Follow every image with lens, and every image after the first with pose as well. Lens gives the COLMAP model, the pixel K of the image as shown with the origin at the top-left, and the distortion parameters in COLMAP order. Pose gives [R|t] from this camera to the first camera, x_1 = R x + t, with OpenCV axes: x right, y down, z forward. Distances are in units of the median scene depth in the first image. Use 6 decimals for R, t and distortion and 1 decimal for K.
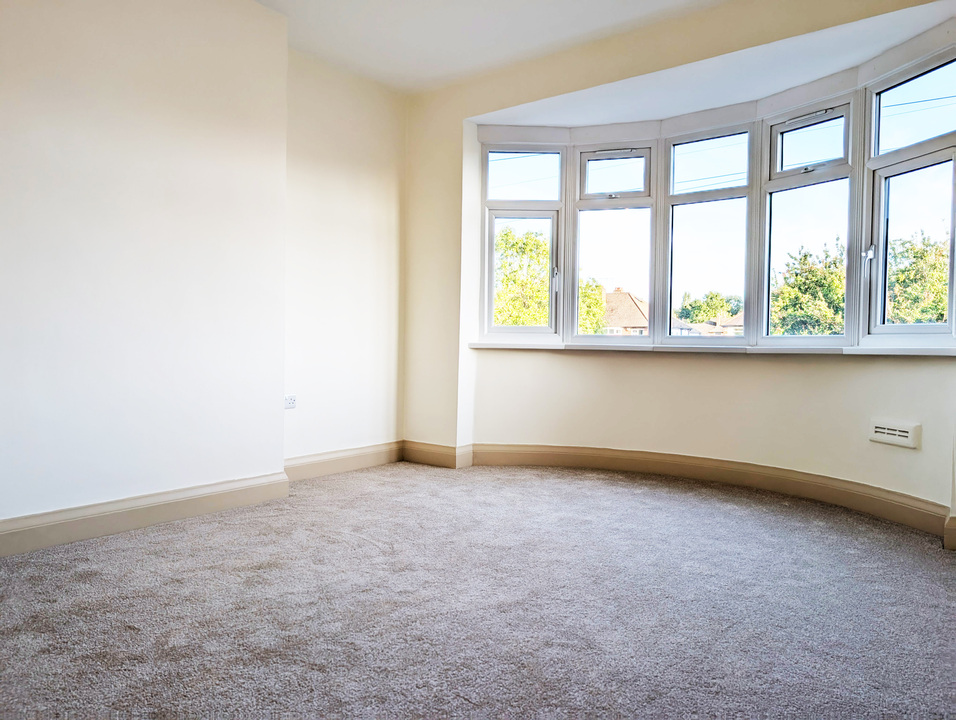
lens RADIAL K [[693.3, 0, 481.4], [0, 693.3, 360.6], [0, 0, 1]] dist [0.079363, -0.003065]
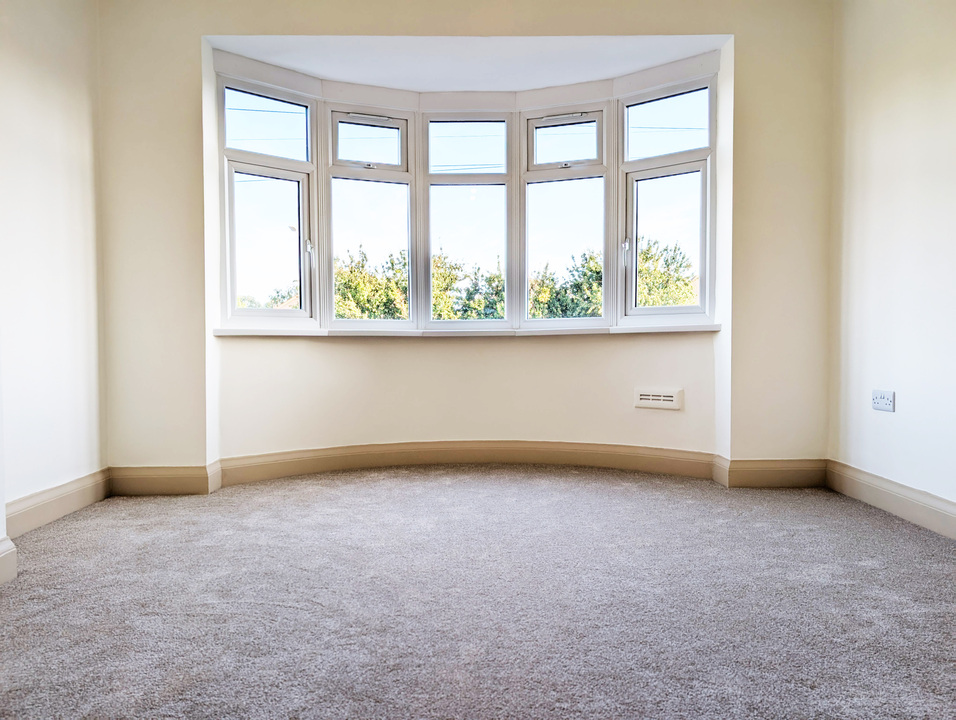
lens RADIAL K [[693.3, 0, 483.8], [0, 693.3, 353.6], [0, 0, 1]] dist [0.079363, -0.003065]
pose [[0.790797, -0.030917, 0.611298, -0.263580], [0.036337, 0.999333, 0.003535, 0.010060], [-0.610999, 0.019417, 0.791393, 0.200587]]
